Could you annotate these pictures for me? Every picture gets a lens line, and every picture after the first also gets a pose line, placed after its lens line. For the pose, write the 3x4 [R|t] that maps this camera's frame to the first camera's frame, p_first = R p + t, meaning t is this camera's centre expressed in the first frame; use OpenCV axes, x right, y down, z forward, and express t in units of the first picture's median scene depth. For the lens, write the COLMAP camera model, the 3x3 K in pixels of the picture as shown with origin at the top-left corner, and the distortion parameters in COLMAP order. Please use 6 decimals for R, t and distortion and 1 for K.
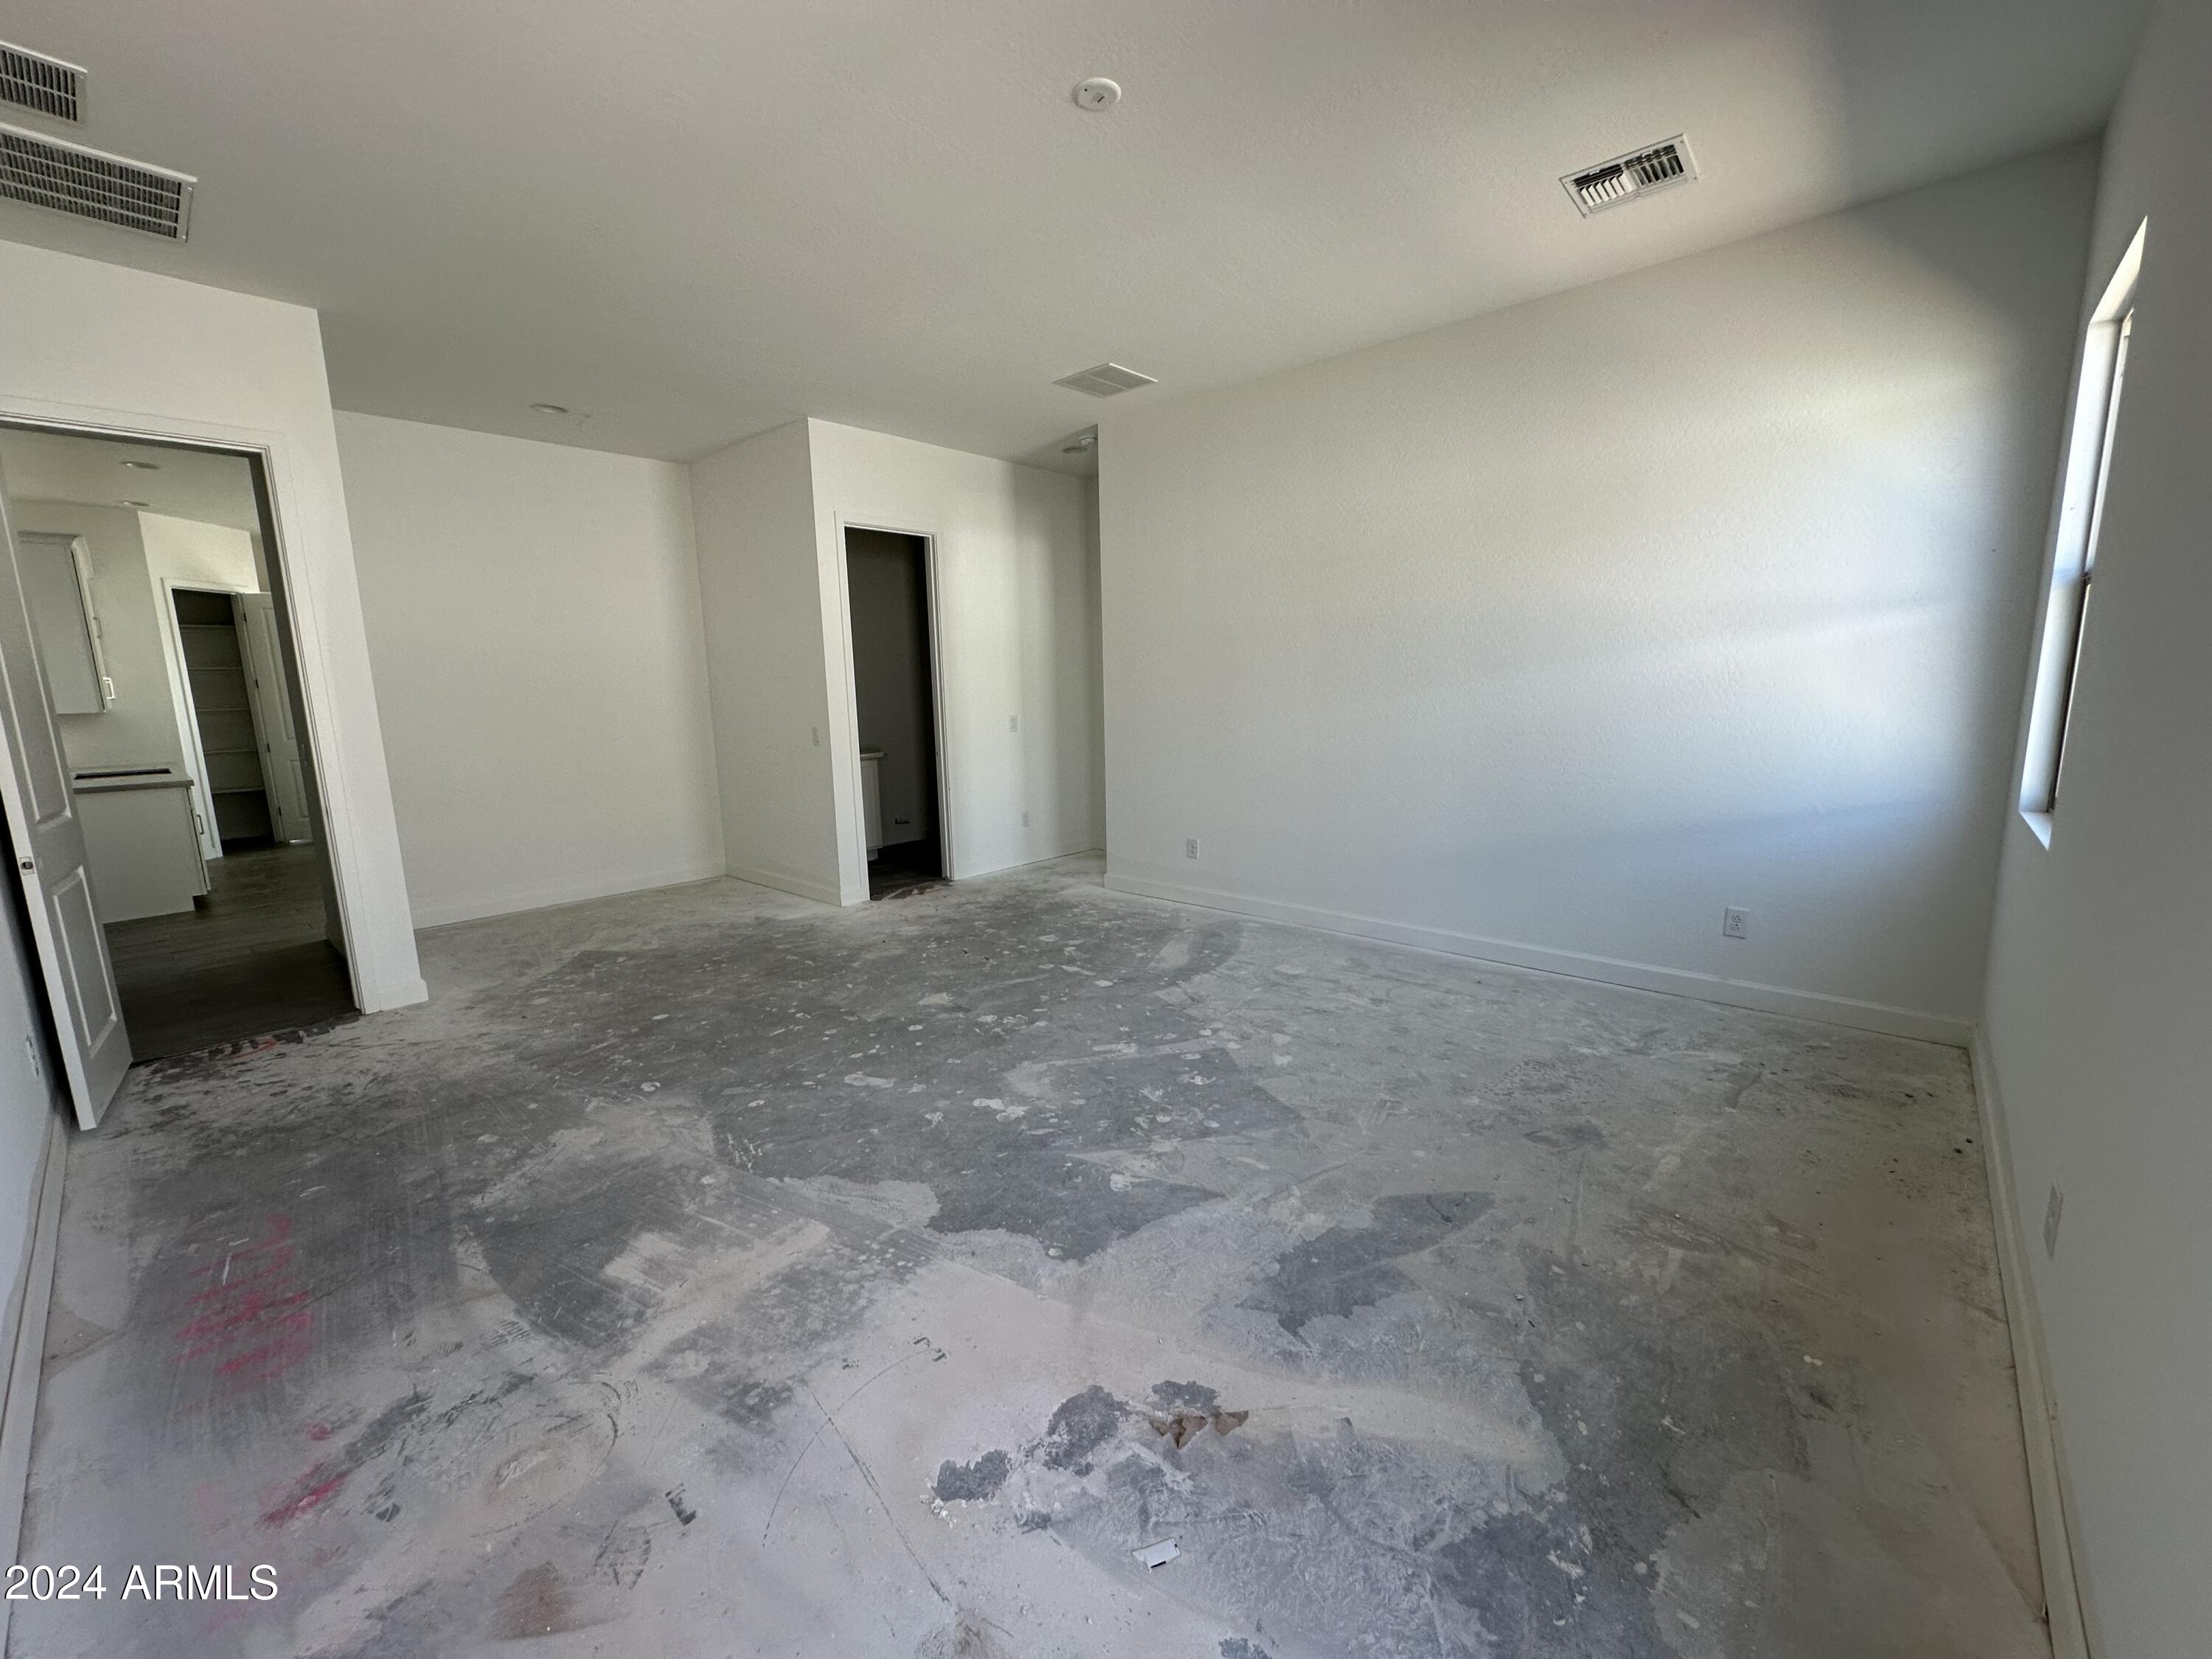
lens RADIAL K [[887.0, 0, 1106.4], [0, 887.0, 824.3], [0, 0, 1]] dist [-0.003944, 0.000521]
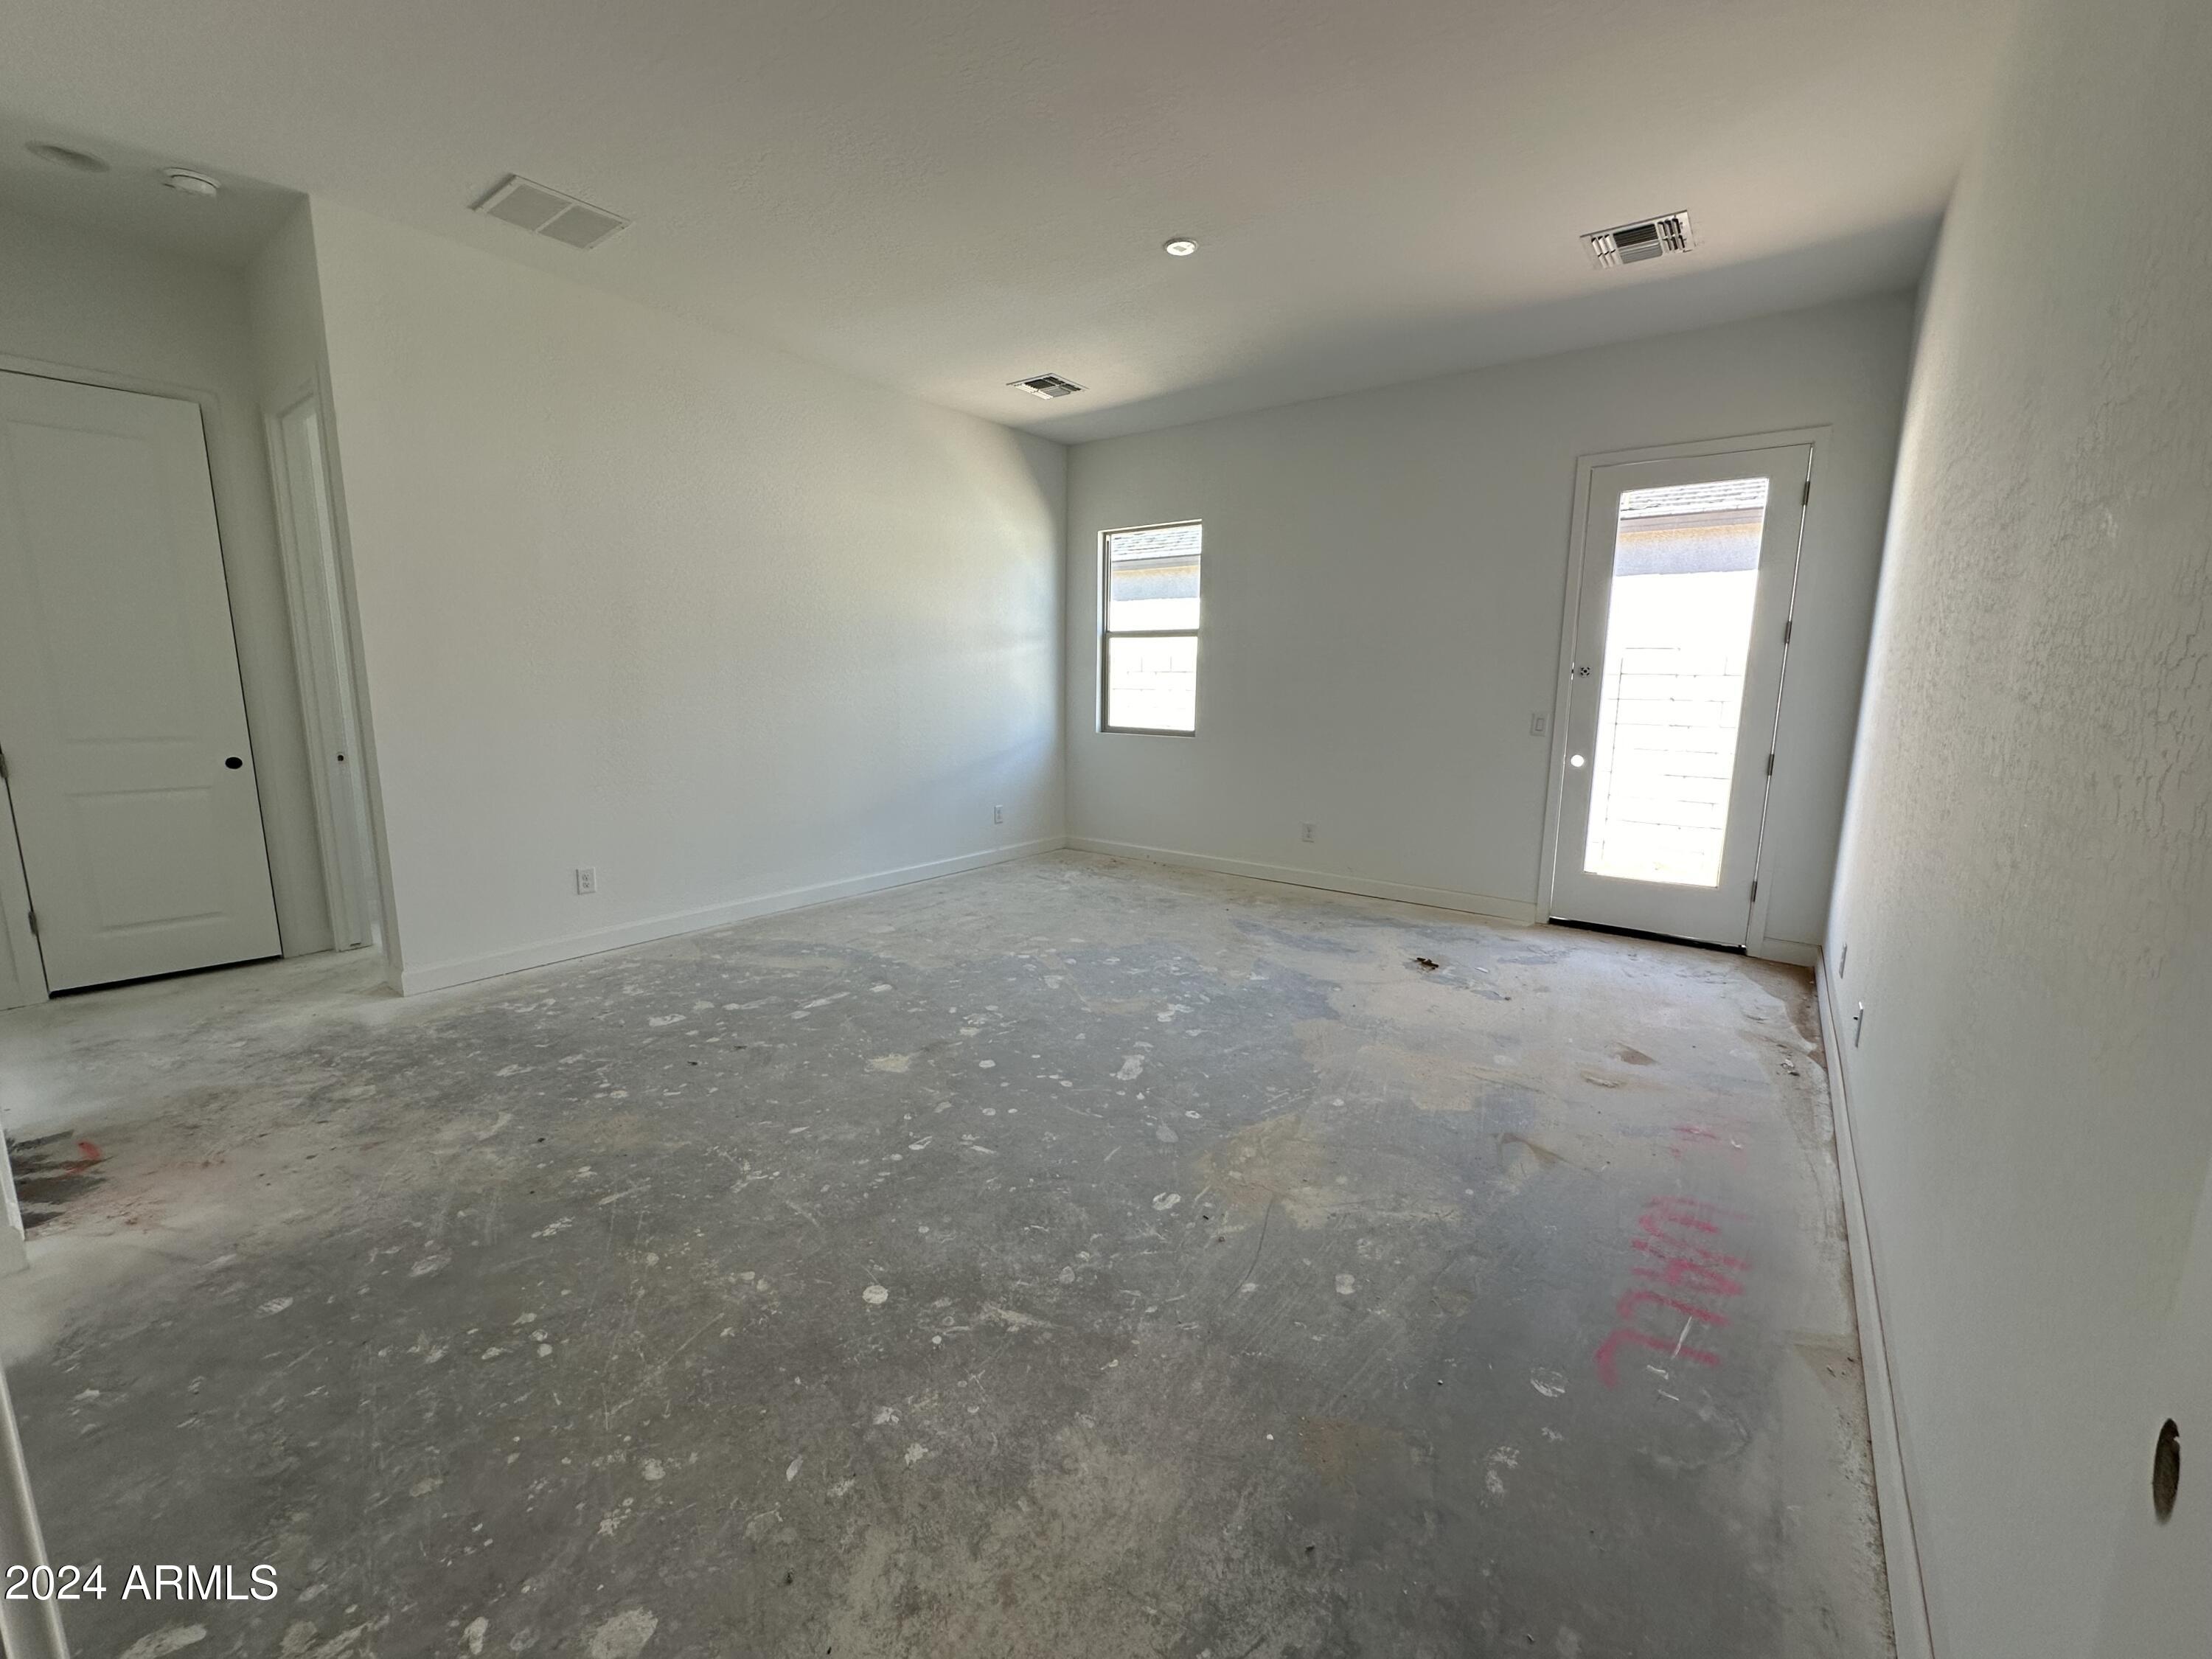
lens RADIAL K [[887.0, 0, 1106.4], [0, 887.0, 824.3], [0, 0, 1]] dist [-0.003944, 0.000521]
pose [[-0.090992, -0.140412, 0.985903, -1.001304], [0.148554, 0.977019, 0.152857, -0.101694], [-0.984709, 0.160368, -0.068042, 0.892064]]
